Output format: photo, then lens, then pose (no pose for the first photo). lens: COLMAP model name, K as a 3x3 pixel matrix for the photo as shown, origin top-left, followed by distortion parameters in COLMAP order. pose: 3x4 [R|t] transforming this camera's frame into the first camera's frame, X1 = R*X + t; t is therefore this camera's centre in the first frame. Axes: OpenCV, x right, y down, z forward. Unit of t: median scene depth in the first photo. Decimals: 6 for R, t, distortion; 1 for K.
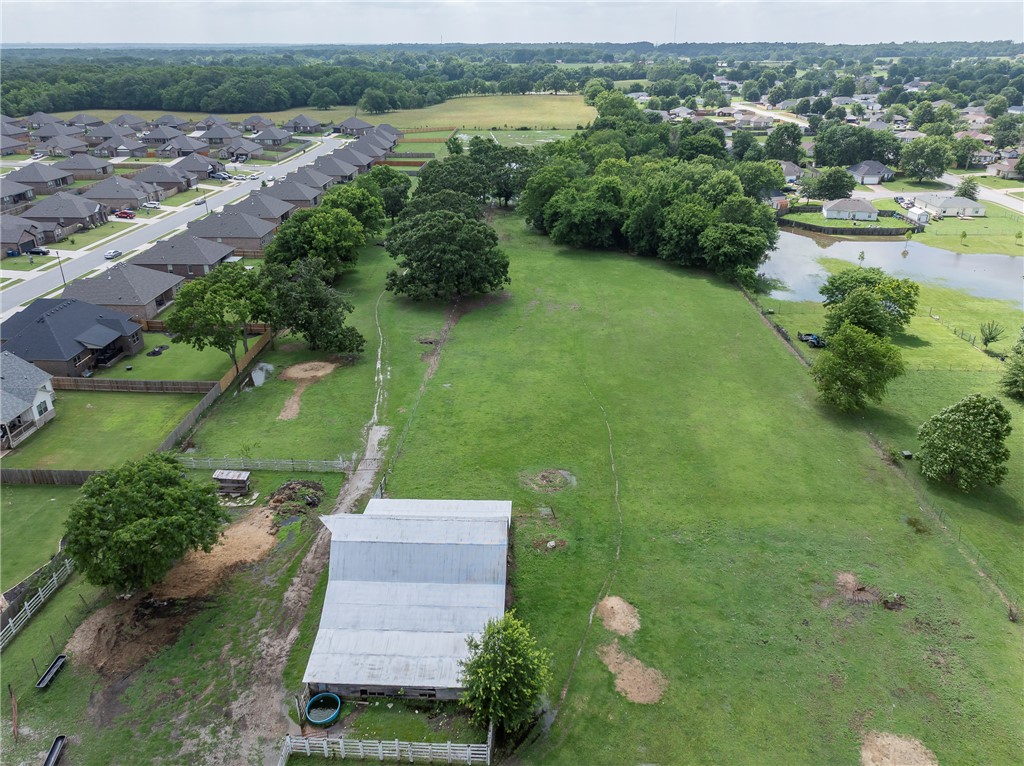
lens RADIAL K [[756.1, 0, 516.4], [0, 756.1, 378.8], [0, 0, 1]] dist [-0.015927, 0.009190]
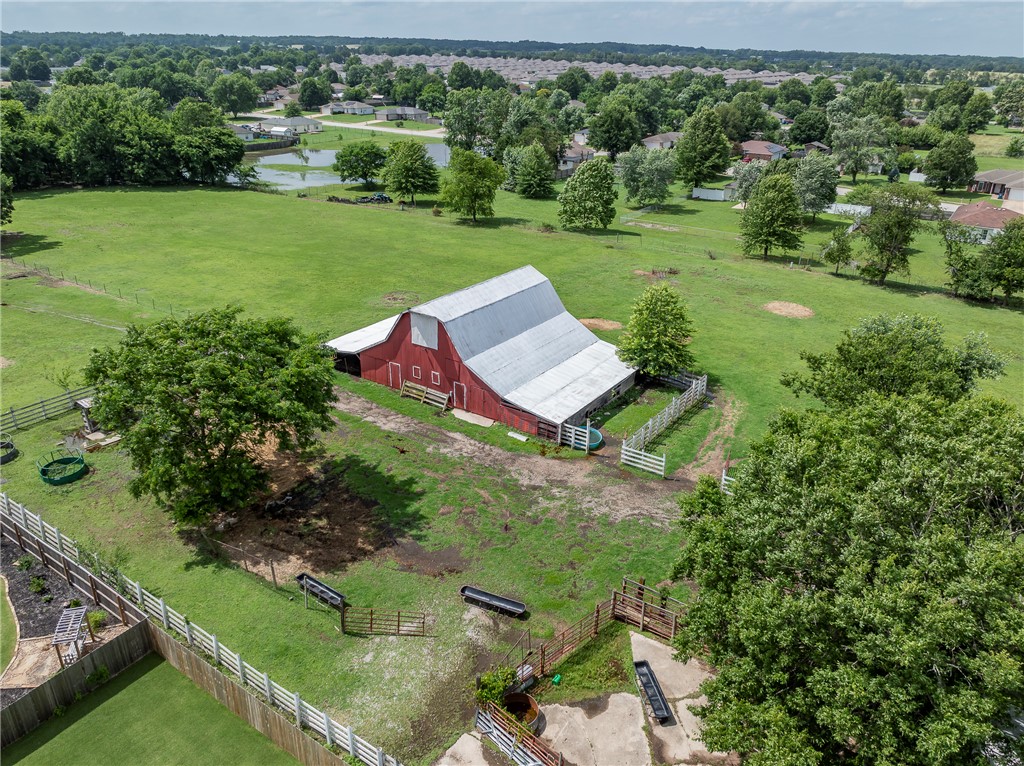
lens RADIAL K [[753.1, 0, 525.8], [0, 753.1, 384.7], [0, 0, 1]] dist [-0.013826, 0.006325]
pose [[0.524582, -0.336773, 0.781919, -0.290101], [0.329118, 0.927252, 0.178566, 0.050349], [-0.785172, 0.163671, 0.597258, 0.133188]]
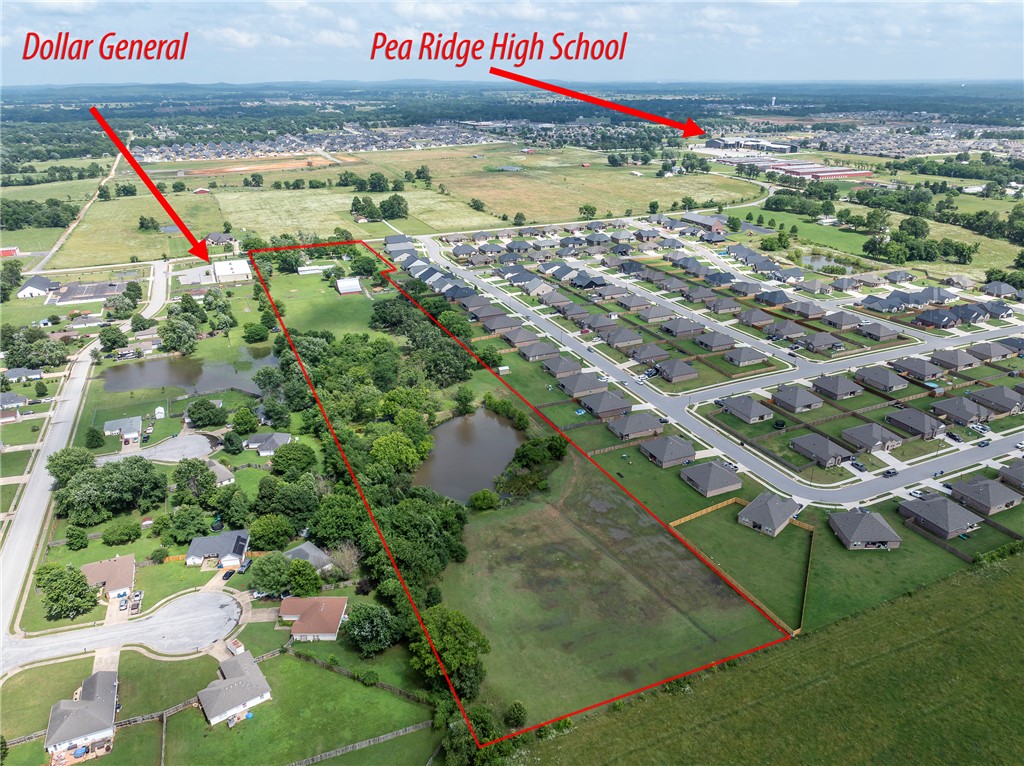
lens RADIAL K [[713.6, 0, 515.8], [0, 713.6, 385.3], [0, 0, 1]] dist [-0.017022, 0.011263]
pose [[-0.903270, 0.175995, -0.391317, 0.474773], [-0.166433, 0.696889, 0.697600, -1.542220], [0.395479, 0.695249, -0.600188, 2.348808]]
